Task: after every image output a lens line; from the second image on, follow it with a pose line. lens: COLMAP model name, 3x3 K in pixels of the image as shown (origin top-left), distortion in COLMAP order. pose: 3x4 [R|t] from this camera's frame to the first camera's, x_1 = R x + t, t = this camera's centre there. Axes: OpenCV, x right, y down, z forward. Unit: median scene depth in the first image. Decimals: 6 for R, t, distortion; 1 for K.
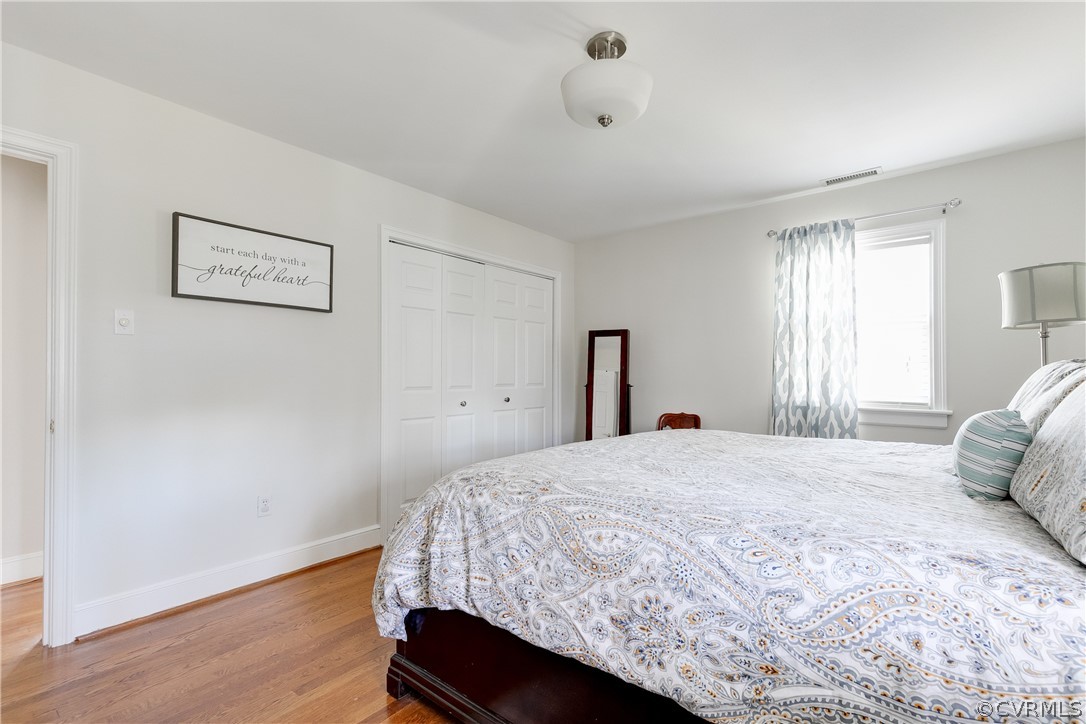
lens RADIAL K [[491.0, 0, 544.3], [0, 491.0, 370.6], [0, 0, 1]] dist [0.001858, 0.000475]
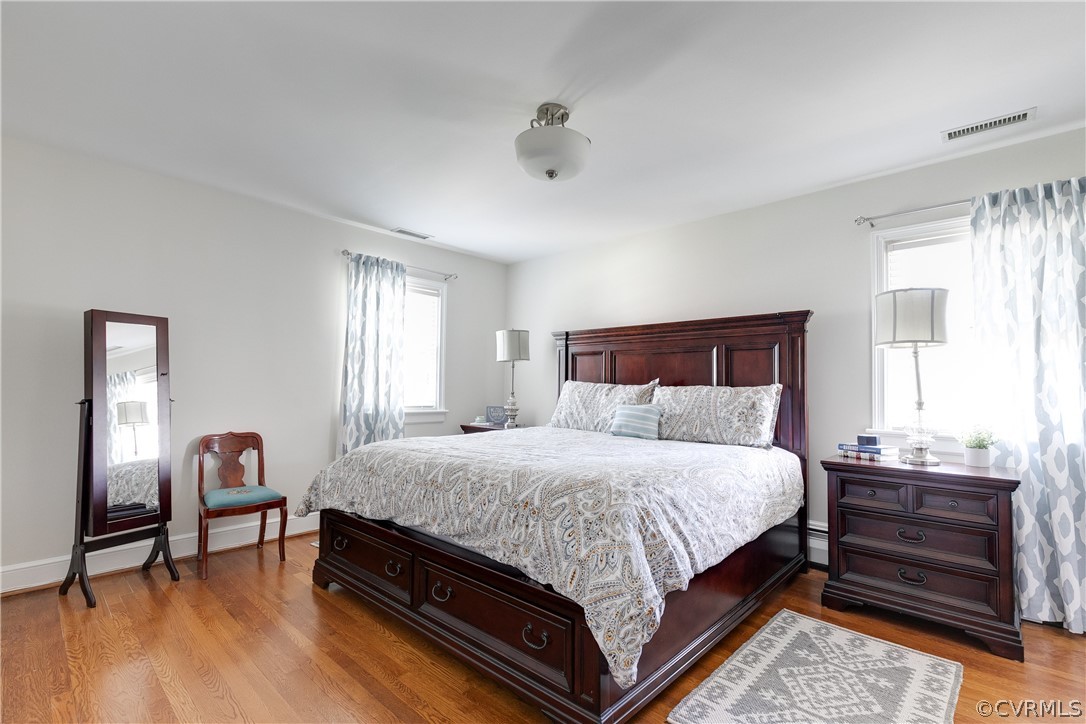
lens RADIAL K [[491.0, 0, 544.4], [0, 491.0, 366.2], [0, 0, 1]] dist [0.001858, 0.000475]
pose [[0.066605, 0.041944, 0.996897, -0.620877], [-0.018862, 0.998990, -0.040772, 0.001787], [-0.997601, -0.016087, 0.067329, 0.550185]]
